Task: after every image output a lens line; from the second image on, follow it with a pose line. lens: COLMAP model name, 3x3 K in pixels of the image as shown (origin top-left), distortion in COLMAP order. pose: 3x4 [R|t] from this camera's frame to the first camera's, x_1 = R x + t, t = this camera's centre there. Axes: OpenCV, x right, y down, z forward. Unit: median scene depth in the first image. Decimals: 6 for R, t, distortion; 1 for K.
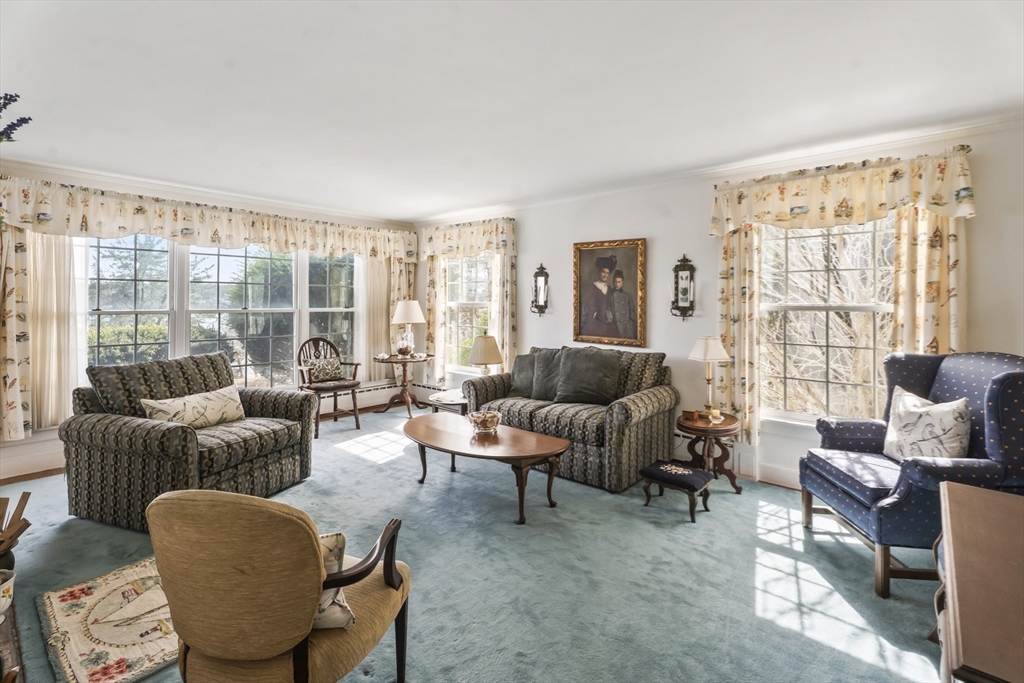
lens RADIAL K [[455.7, 0, 518.8], [0, 455.7, 300.8], [0, 0, 1]] dist [0.001028, -0.000639]
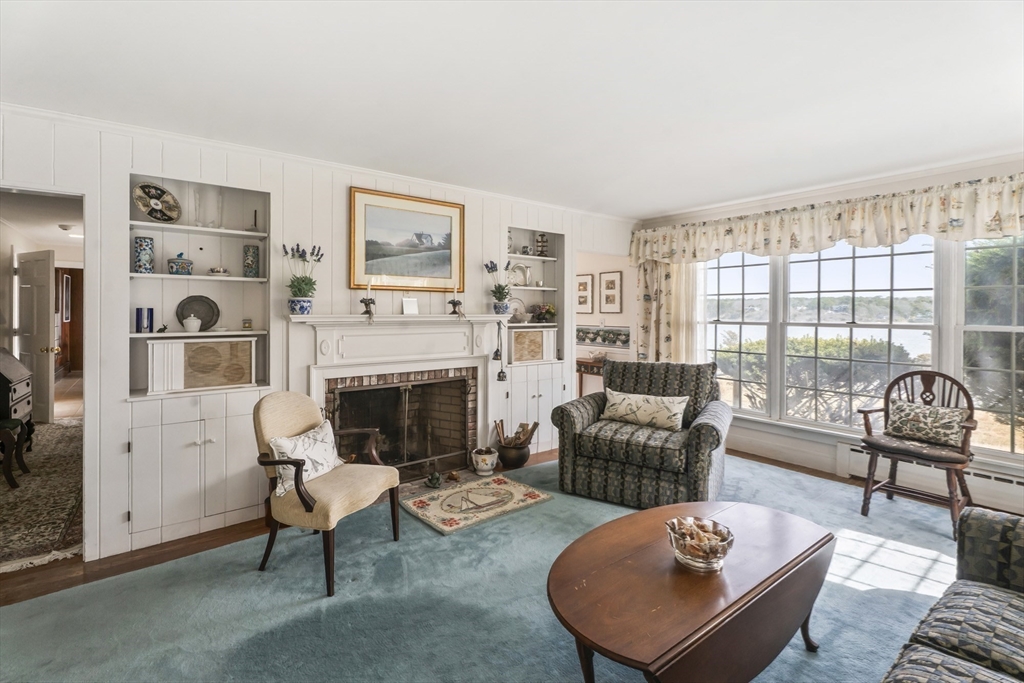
lens RADIAL K [[455.7, 0, 504.0], [0, 455.7, 315.7], [0, 0, 1]] dist [0.001028, -0.000639]
pose [[-0.194114, 0.006038, -0.980960, 0.358121], [0.000373, 0.999981, 0.006082, 0.000174], [0.980979, 0.000815, -0.194113, 0.664273]]
